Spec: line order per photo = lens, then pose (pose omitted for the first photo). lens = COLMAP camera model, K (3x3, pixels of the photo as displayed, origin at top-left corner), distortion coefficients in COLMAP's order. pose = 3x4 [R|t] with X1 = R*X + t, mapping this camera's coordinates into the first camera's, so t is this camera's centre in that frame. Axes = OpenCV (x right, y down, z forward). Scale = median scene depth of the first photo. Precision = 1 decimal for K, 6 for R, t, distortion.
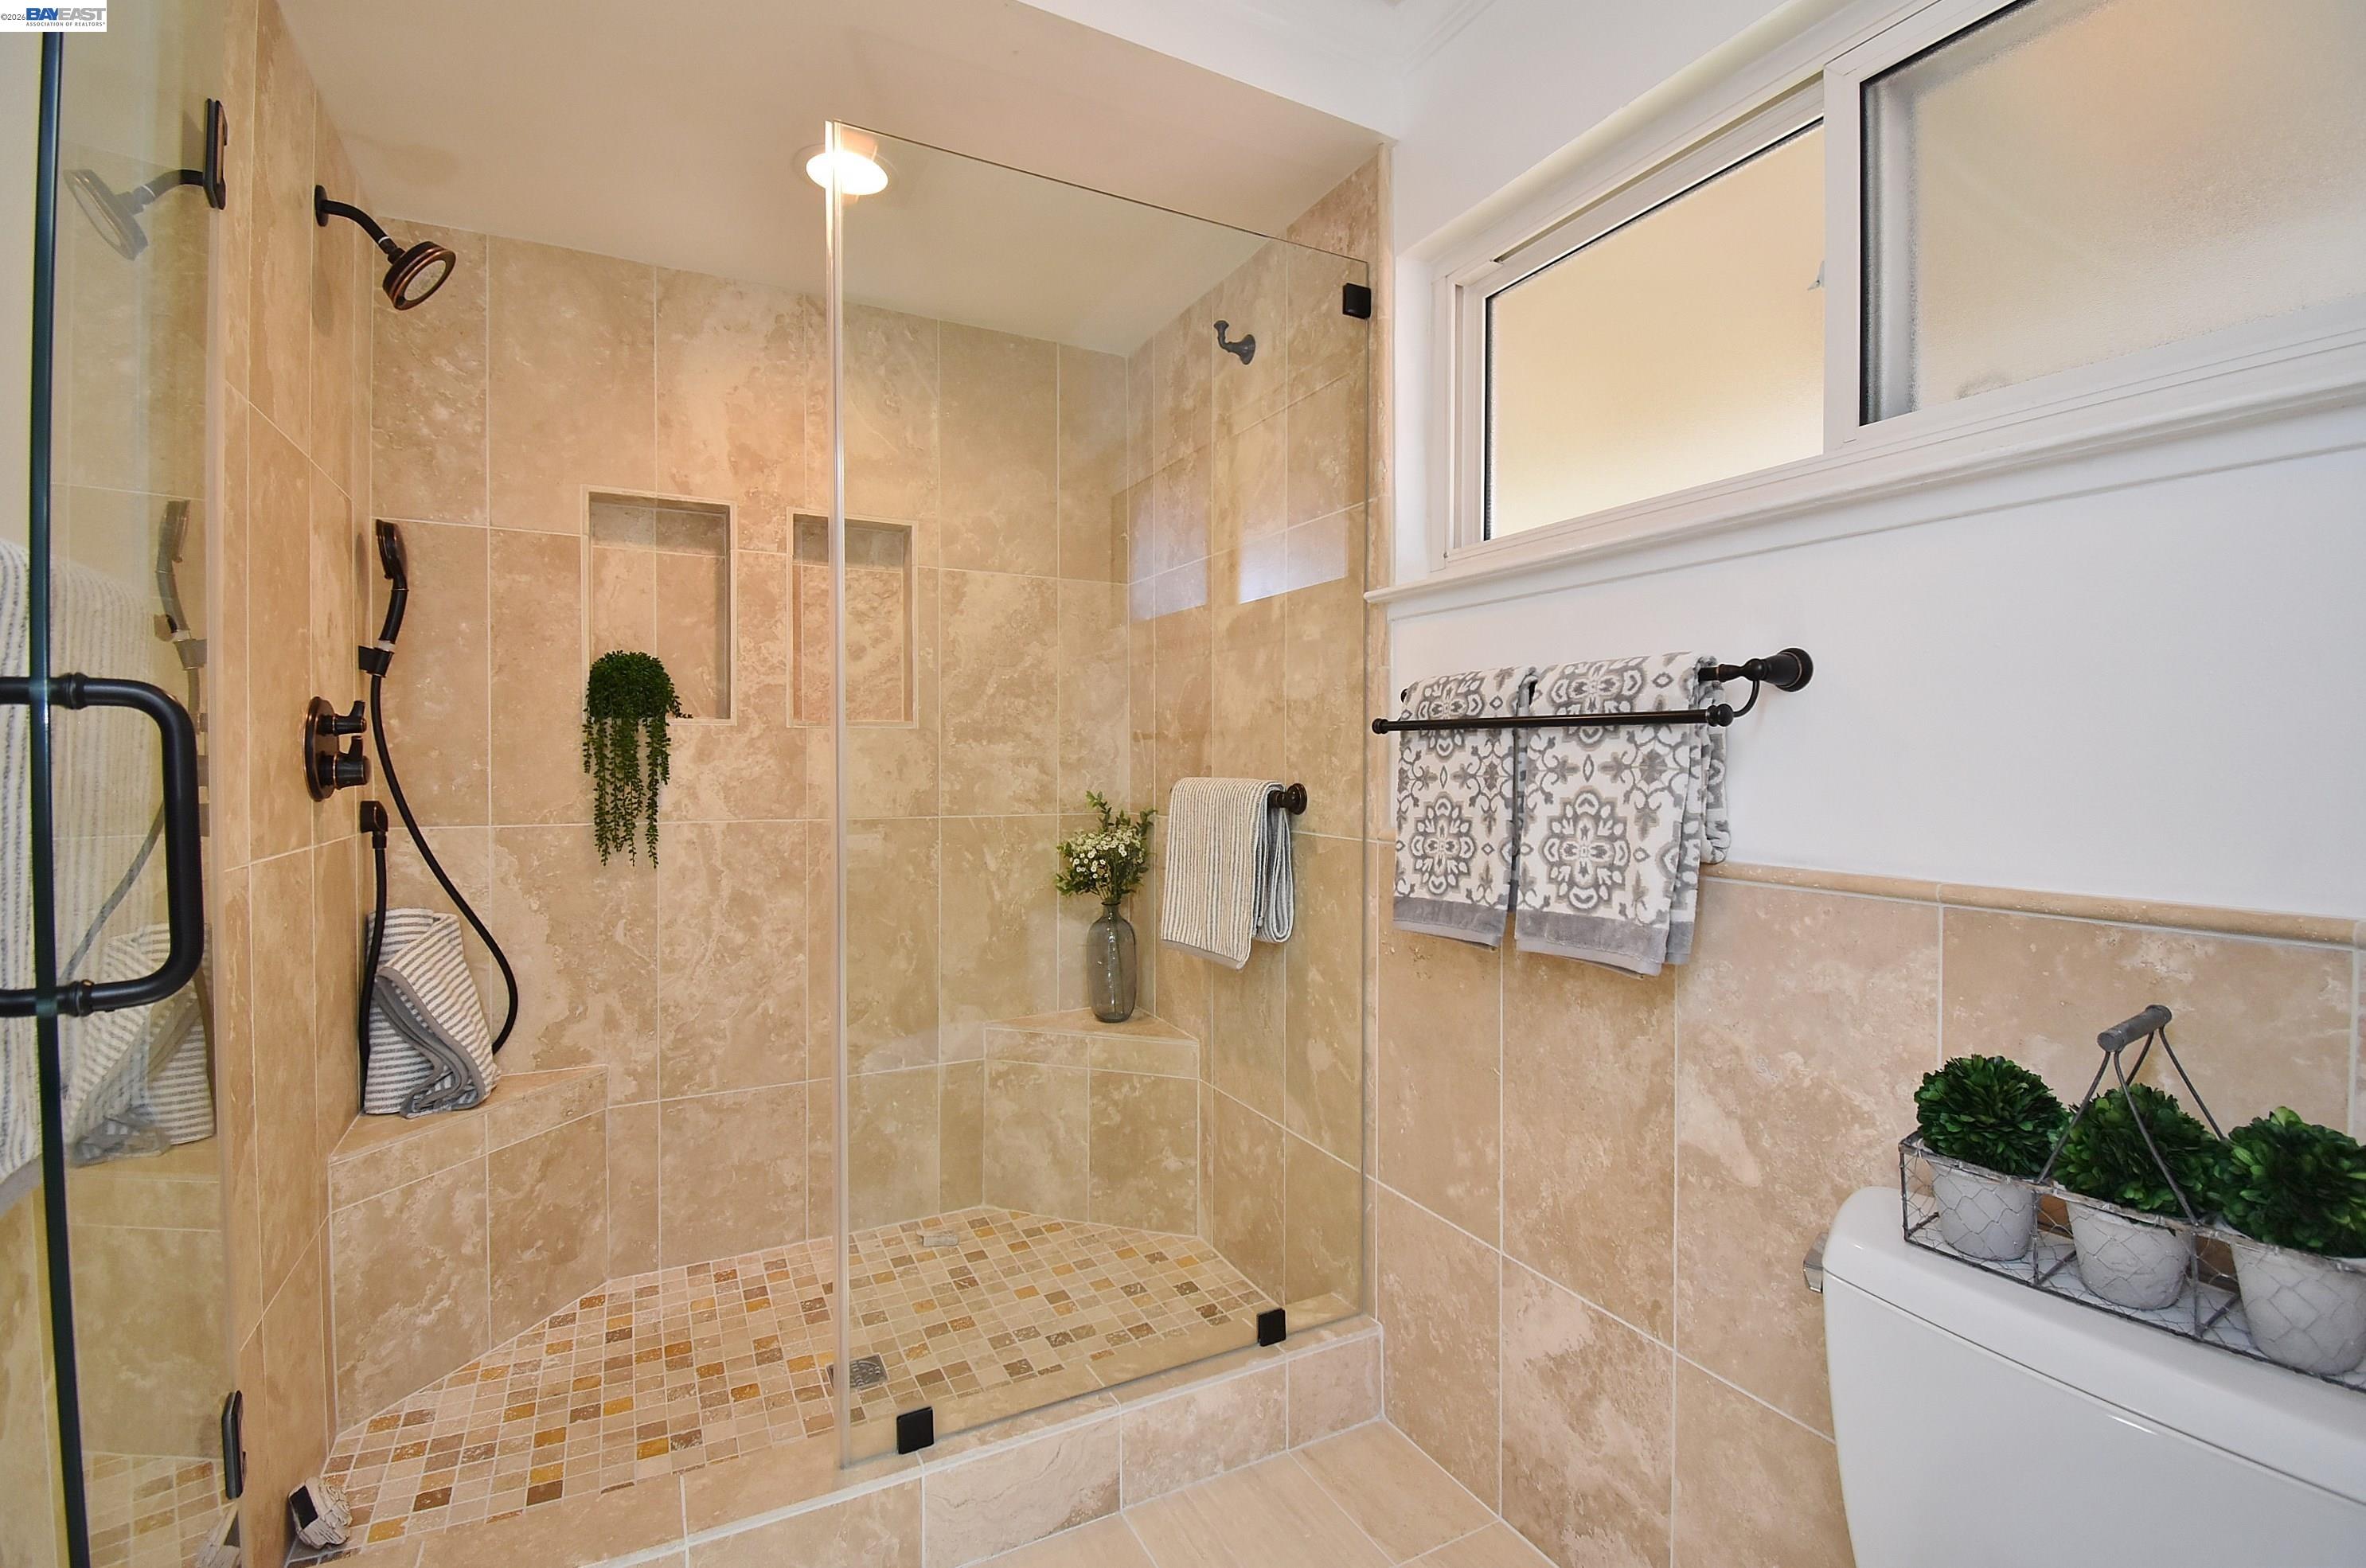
lens RADIAL K [[1049.3, 0, 1181.5], [0, 1049.3, 778.5], [0, 0, 1]] dist [0.001889, -0.000161]
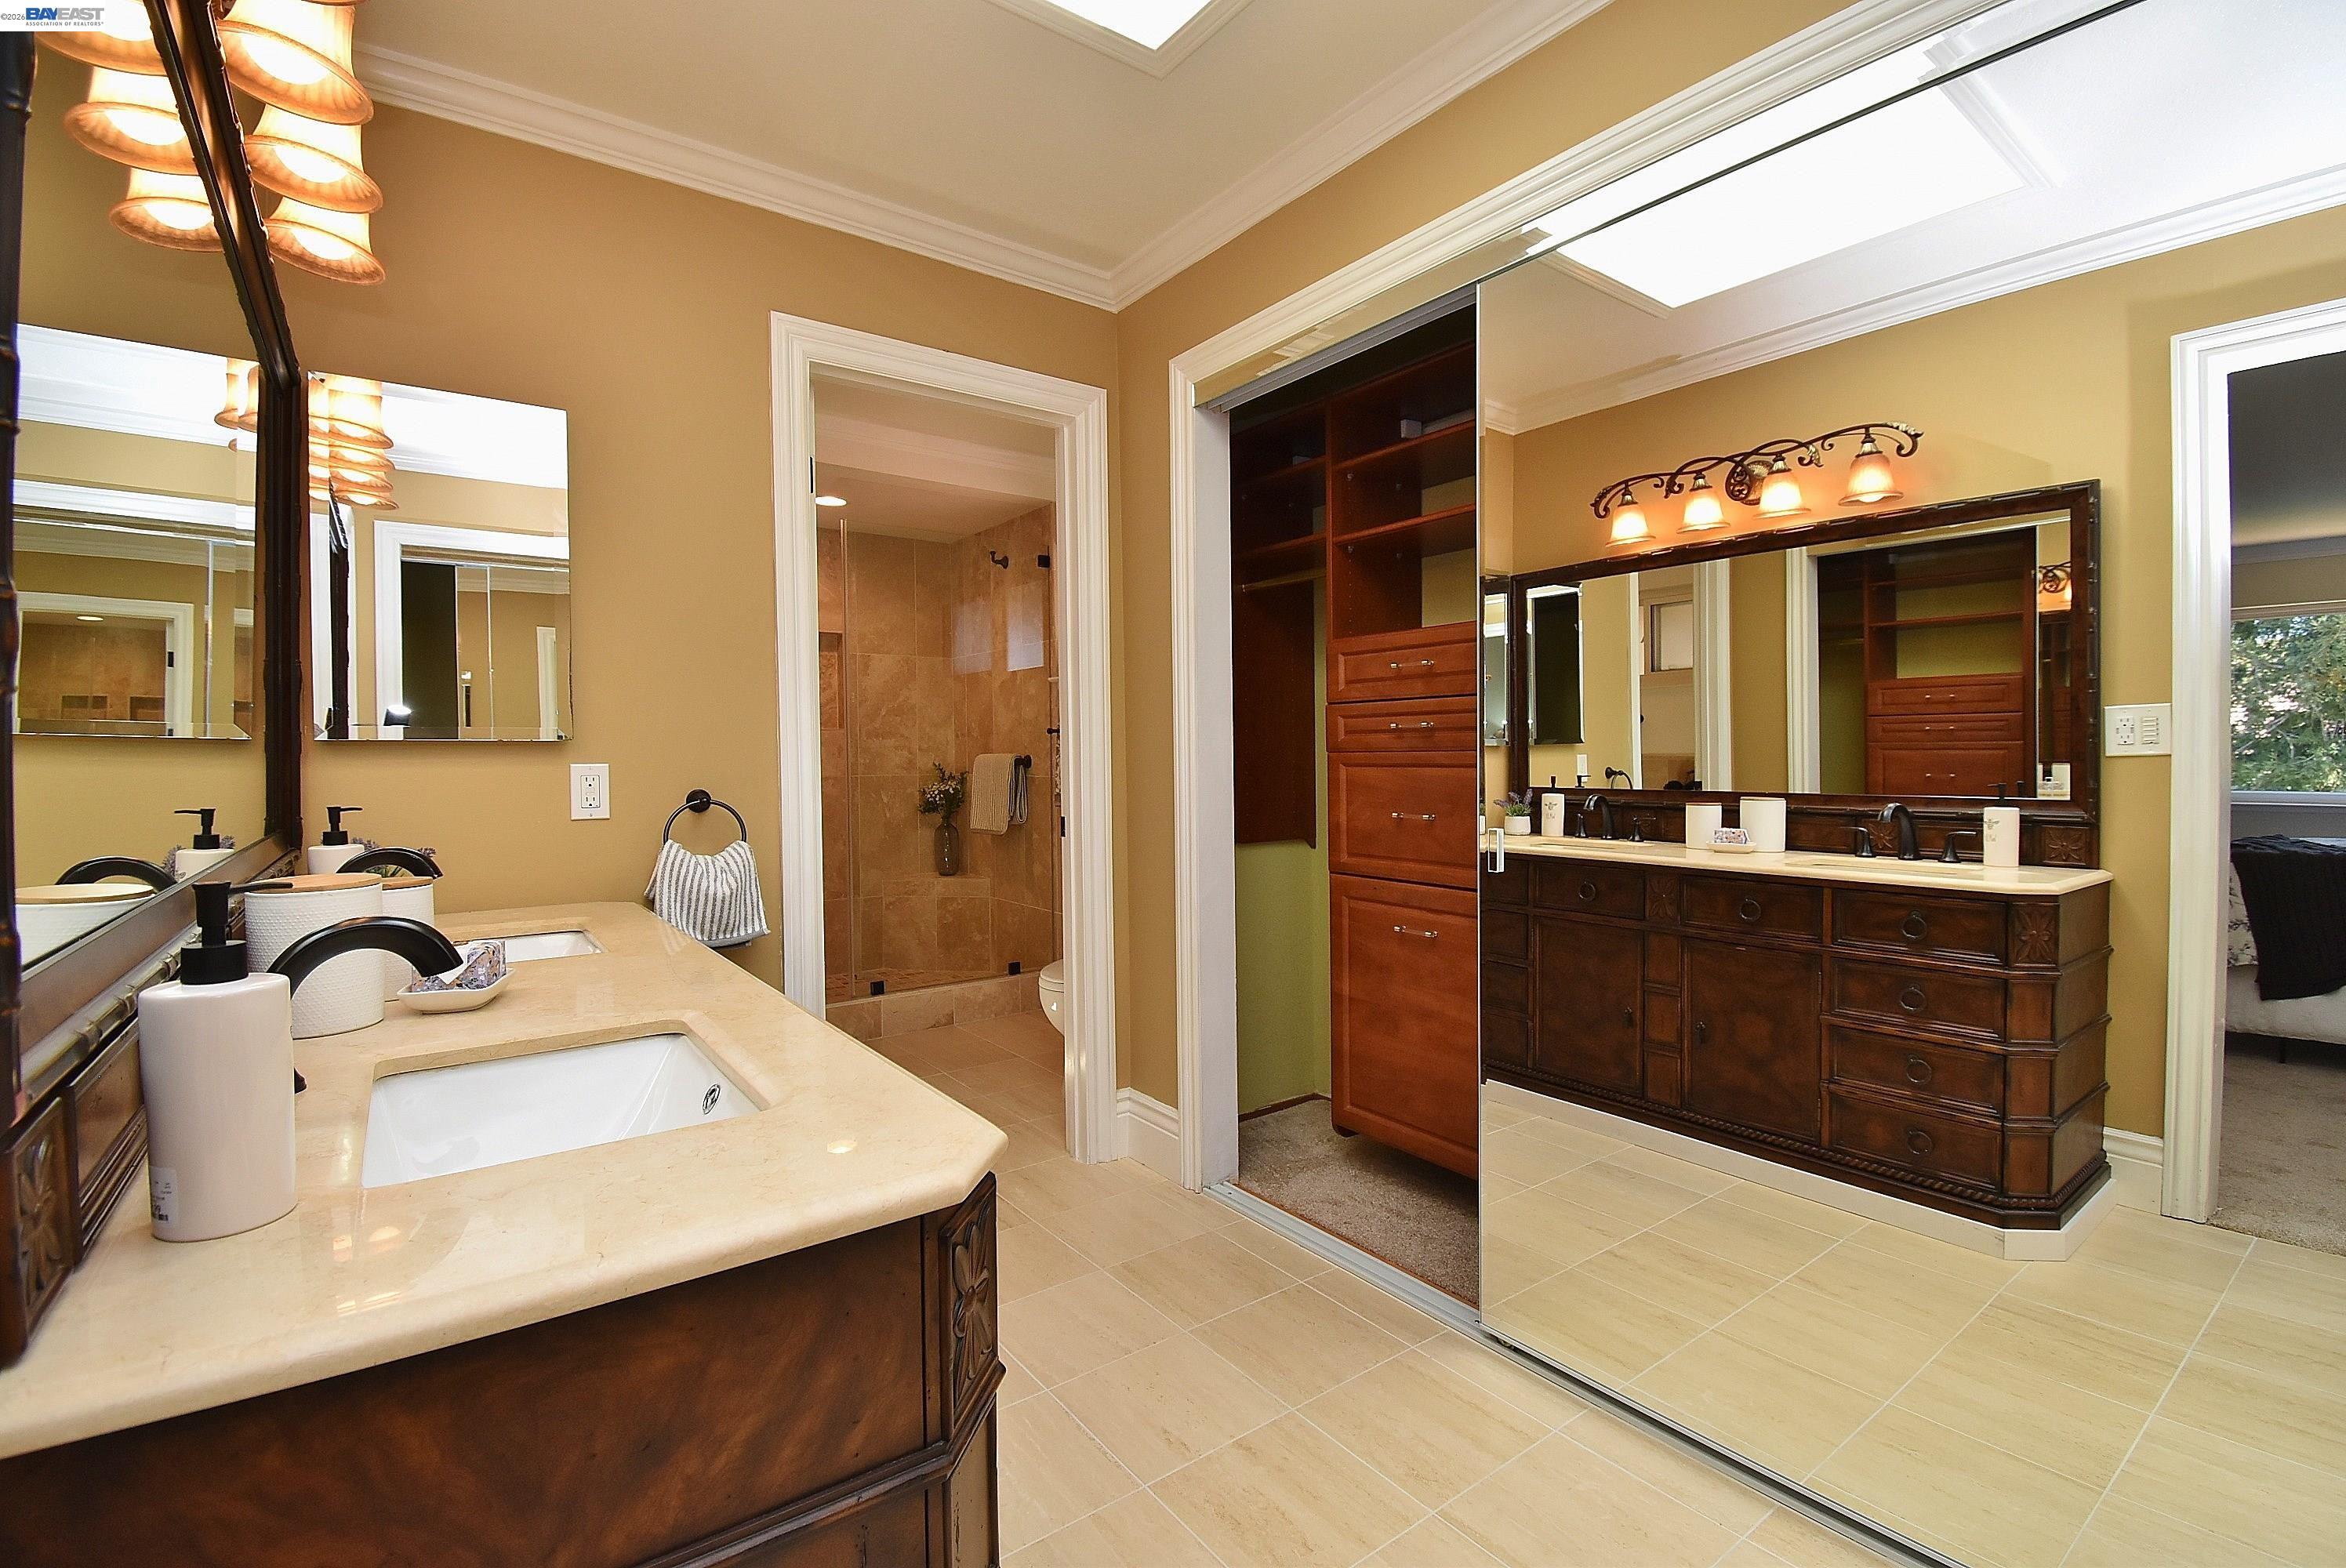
lens RADIAL K [[1051.4, 0, 1182.9], [0, 1051.4, 769.5], [0, 0, 1]] dist [-0.000489, 0.000005]
pose [[0.986667, -0.015136, 0.162046, 0.060070], [0.015501, 0.999879, -0.000990, 0.037096], [-0.162012, 0.003489, 0.986783, -1.137389]]
